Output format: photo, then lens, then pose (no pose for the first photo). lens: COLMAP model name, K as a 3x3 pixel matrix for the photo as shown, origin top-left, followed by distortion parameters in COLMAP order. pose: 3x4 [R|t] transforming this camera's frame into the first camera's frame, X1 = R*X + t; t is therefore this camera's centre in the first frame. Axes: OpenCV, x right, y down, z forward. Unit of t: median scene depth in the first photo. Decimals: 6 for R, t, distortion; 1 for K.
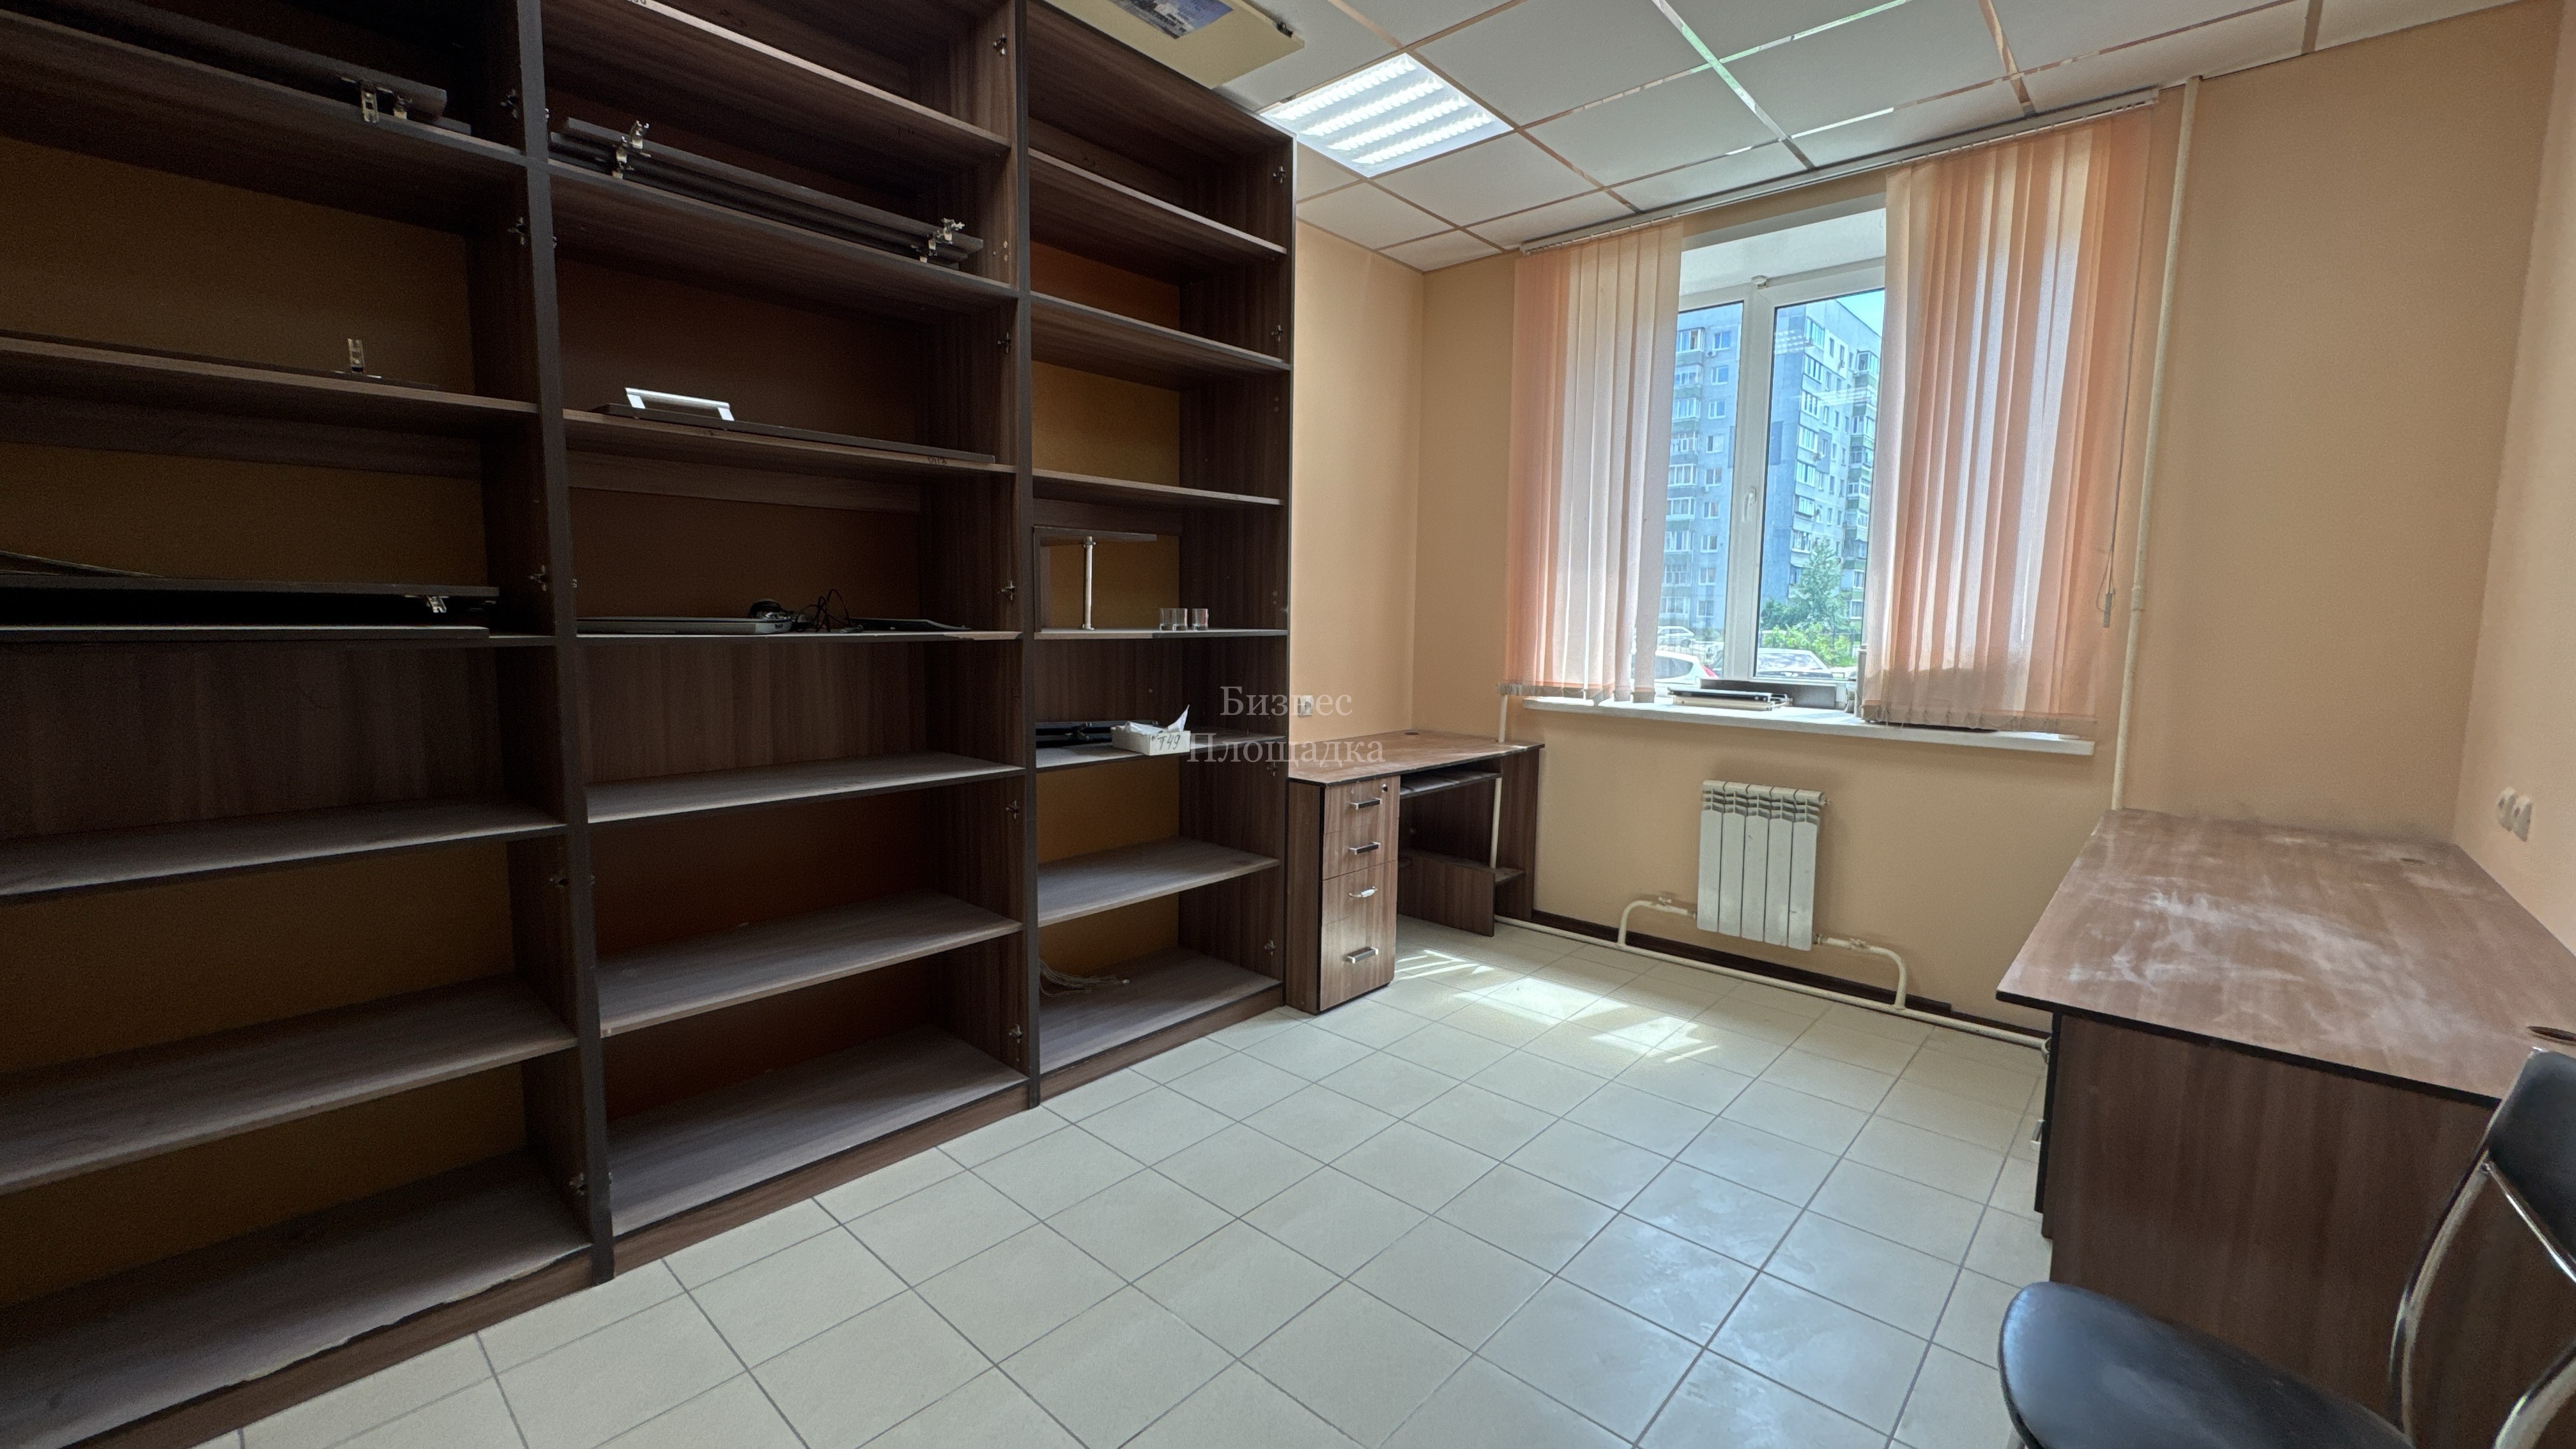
lens RADIAL K [[1029.7, 0, 1288.5], [0, 1029.7, 720.2], [0, 0, 1]] dist [-0.001063, 0.000061]
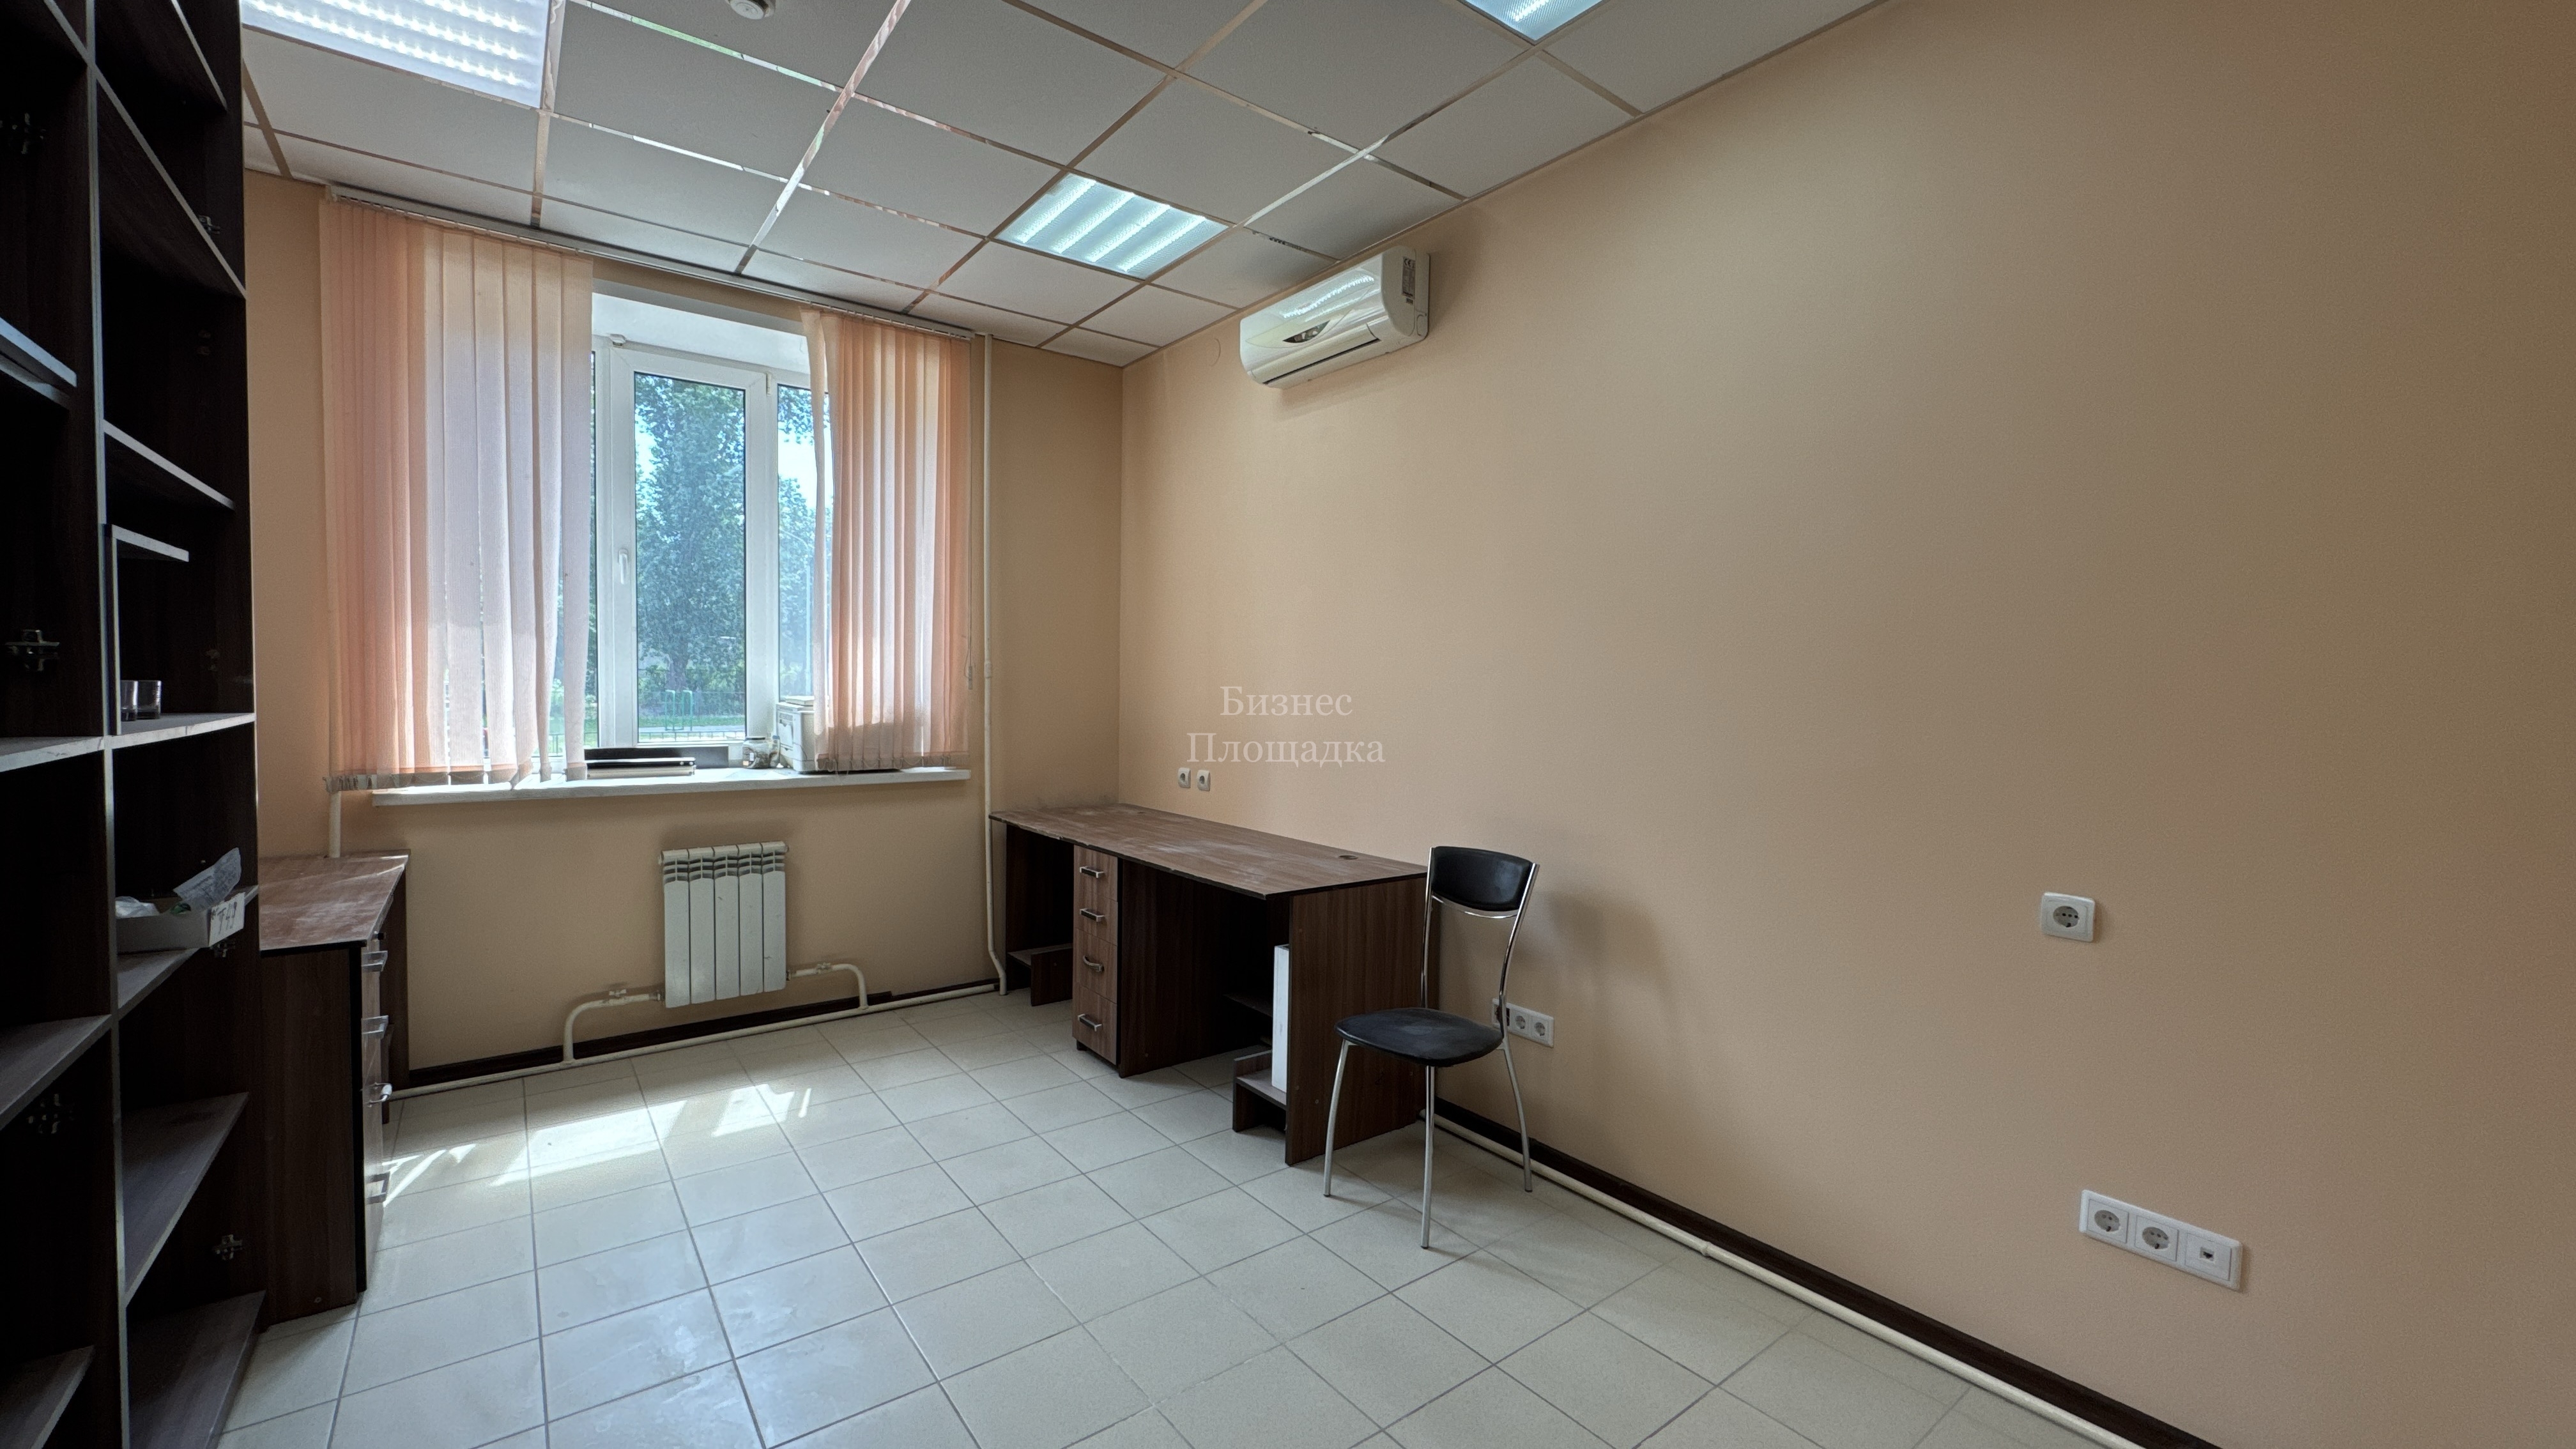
lens RADIAL K [[1029.7, 0, 1288.5], [0, 1029.7, 720.2], [0, 0, 1]] dist [-0.001063, 0.000061]
pose [[0.175976, -0.044637, 0.983382, -0.449604], [0.093447, 0.995218, 0.028452, -0.038479], [-0.979949, 0.086887, 0.179305, 0.255226]]
